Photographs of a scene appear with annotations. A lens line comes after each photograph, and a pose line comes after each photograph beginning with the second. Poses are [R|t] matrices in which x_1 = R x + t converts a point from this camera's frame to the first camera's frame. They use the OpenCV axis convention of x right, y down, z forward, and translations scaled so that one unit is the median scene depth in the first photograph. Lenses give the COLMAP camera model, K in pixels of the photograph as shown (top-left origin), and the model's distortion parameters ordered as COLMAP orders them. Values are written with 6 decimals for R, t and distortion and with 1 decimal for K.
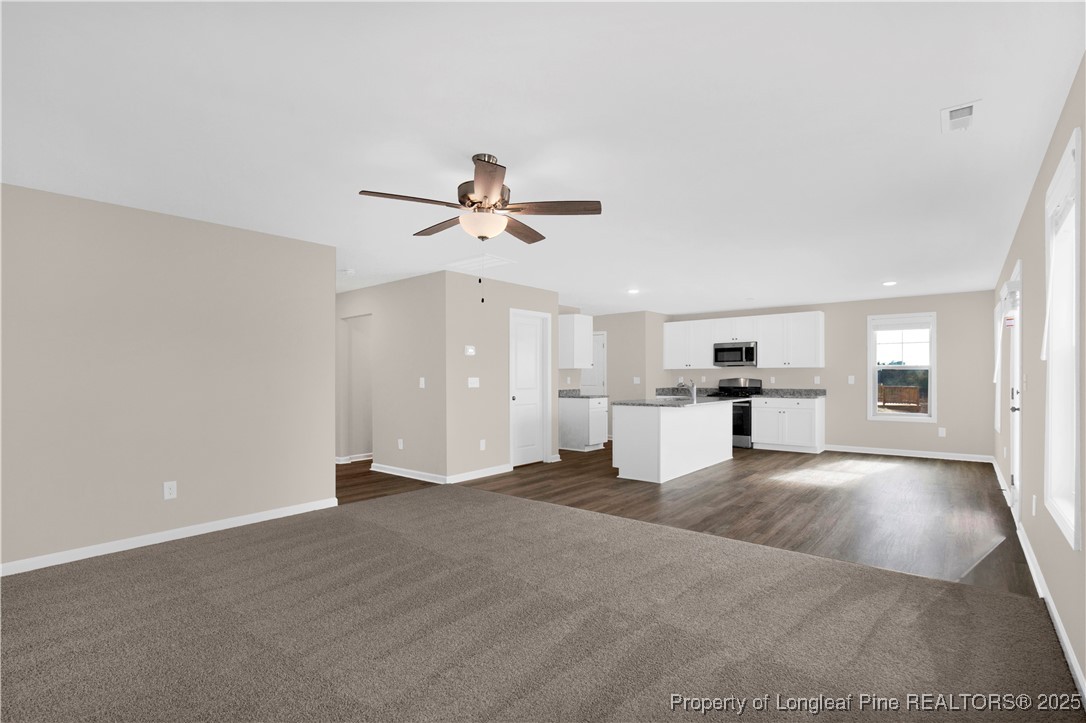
lens RADIAL K [[519.0, 0, 557.7], [0, 519.0, 378.9], [0, 0, 1]] dist [0.016731, -0.000545]
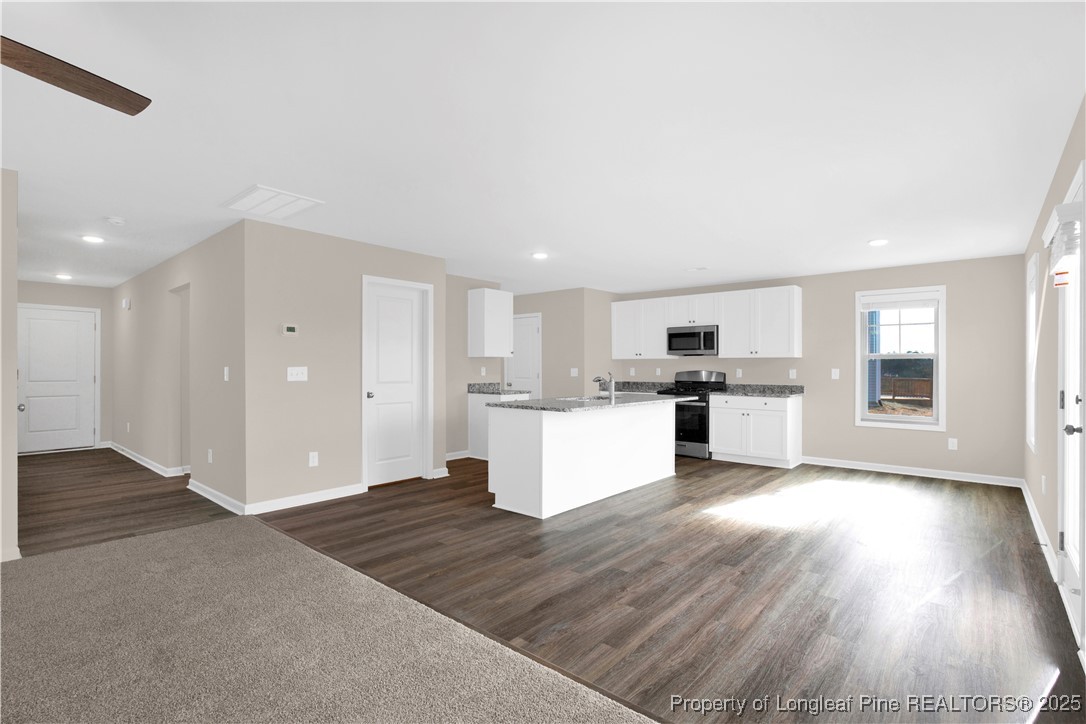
lens RADIAL K [[518.2, 0, 552.3], [0, 518.2, 366.3], [0, 0, 1]] dist [0.009948, 0.000349]
pose [[0.999449, 0.006792, -0.032502, 0.181330], [-0.007008, 0.999954, -0.006512, -0.001300], [0.032457, 0.006736, 0.999450, 0.230492]]
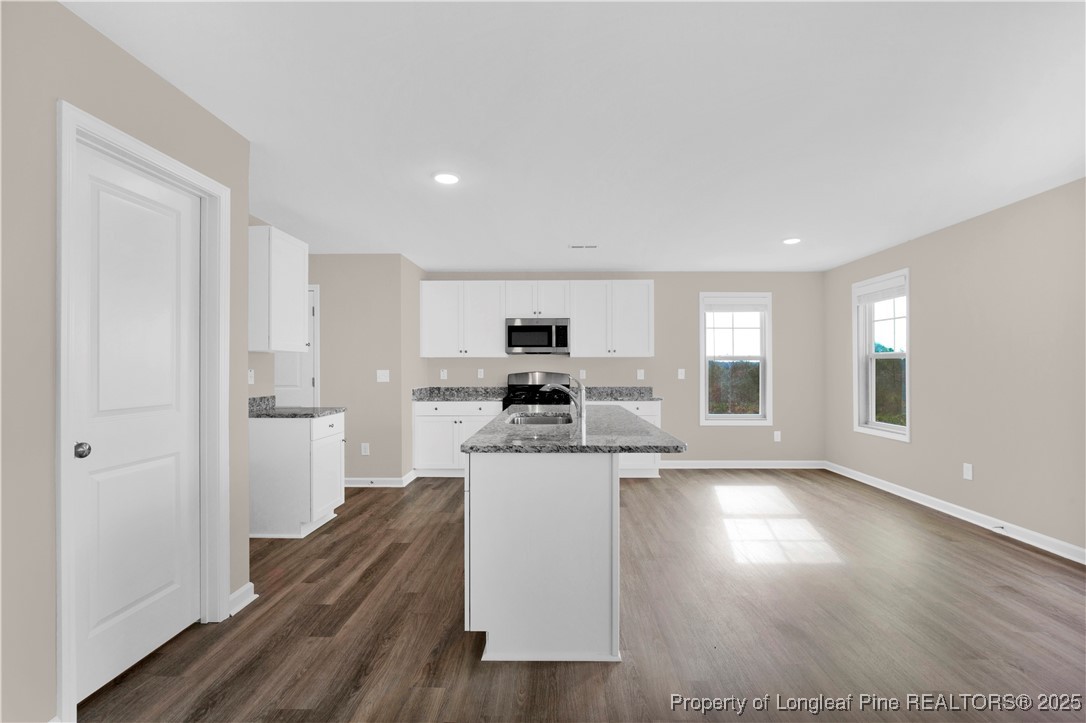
lens RADIAL K [[503.4, 0, 546.9], [0, 503.4, 367.6], [0, 0, 1]] dist [-0.001640, -0.000319]
pose [[0.795527, 0.003478, 0.605909, -0.045891], [0.001247, 0.999972, -0.007377, -0.002657], [-0.605917, 0.006624, 0.795500, 0.581269]]
